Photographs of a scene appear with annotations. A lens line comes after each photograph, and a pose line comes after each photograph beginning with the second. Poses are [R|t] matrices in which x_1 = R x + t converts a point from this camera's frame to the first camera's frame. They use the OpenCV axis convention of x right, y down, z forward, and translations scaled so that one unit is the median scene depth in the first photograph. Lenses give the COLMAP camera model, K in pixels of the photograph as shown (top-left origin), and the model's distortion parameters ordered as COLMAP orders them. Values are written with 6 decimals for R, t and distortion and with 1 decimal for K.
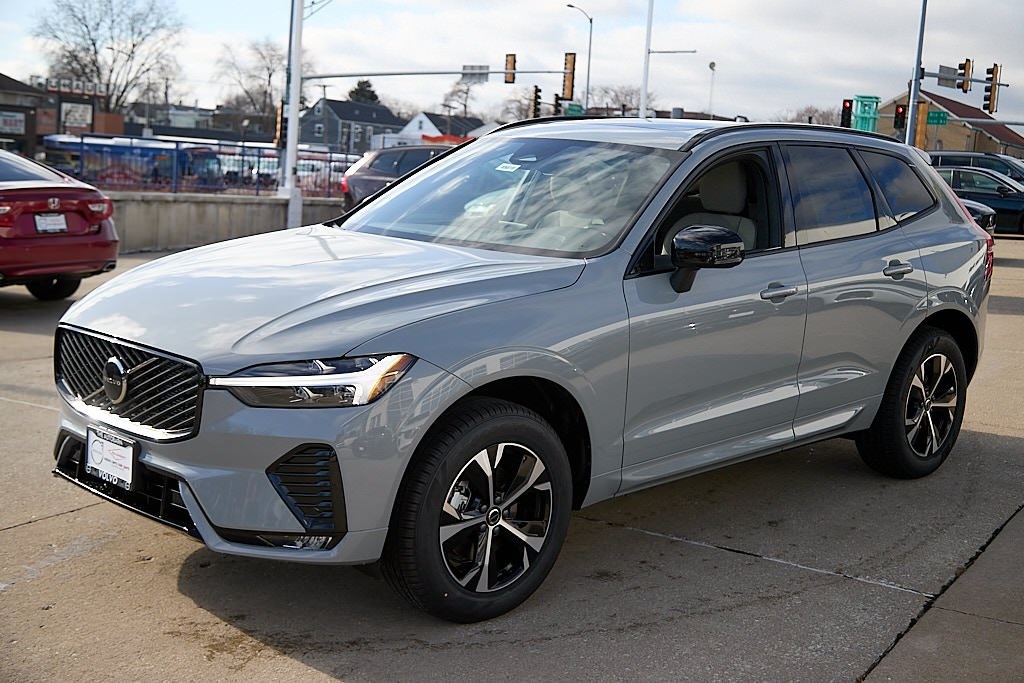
lens RADIAL K [[1387.6, 0, 512.2], [0, 1387.6, 337.4], [0, 0, 1]] dist [0.012988, 0.000000]
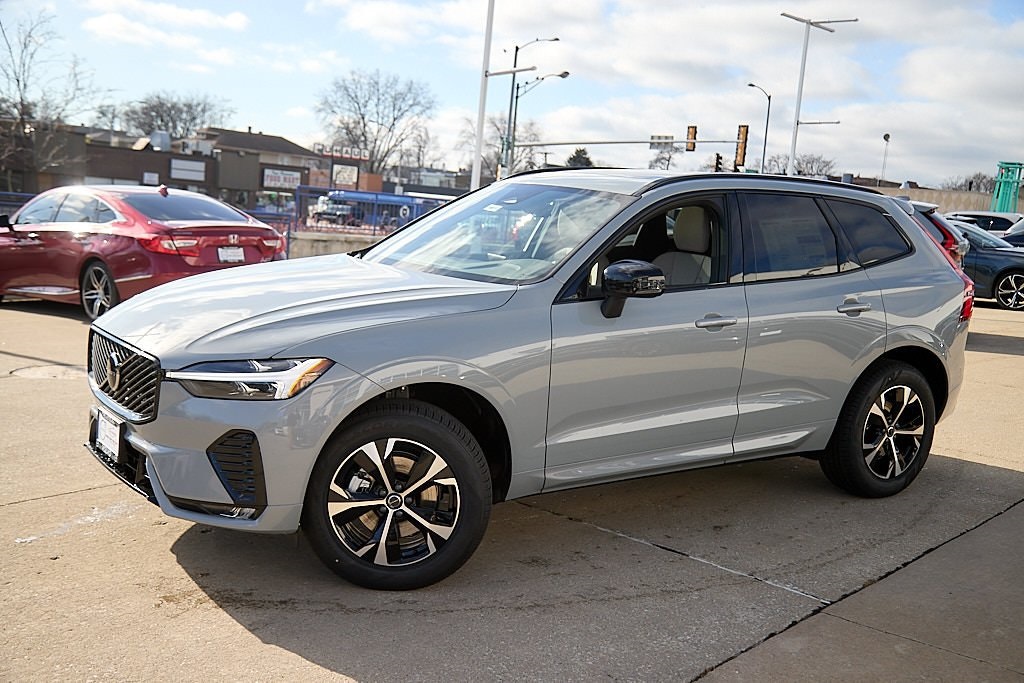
lens RADIAL K [[1165.1, 0, 511.7], [0, 1165.1, 341.8], [0, 0, 1]] dist [0.071252, 0.000000]
pose [[0.983729, 0.036684, -0.175872, 0.185412], [-0.040342, 0.999037, -0.017268, 0.006312], [0.175069, 0.024082, 0.984262, 0.036014]]
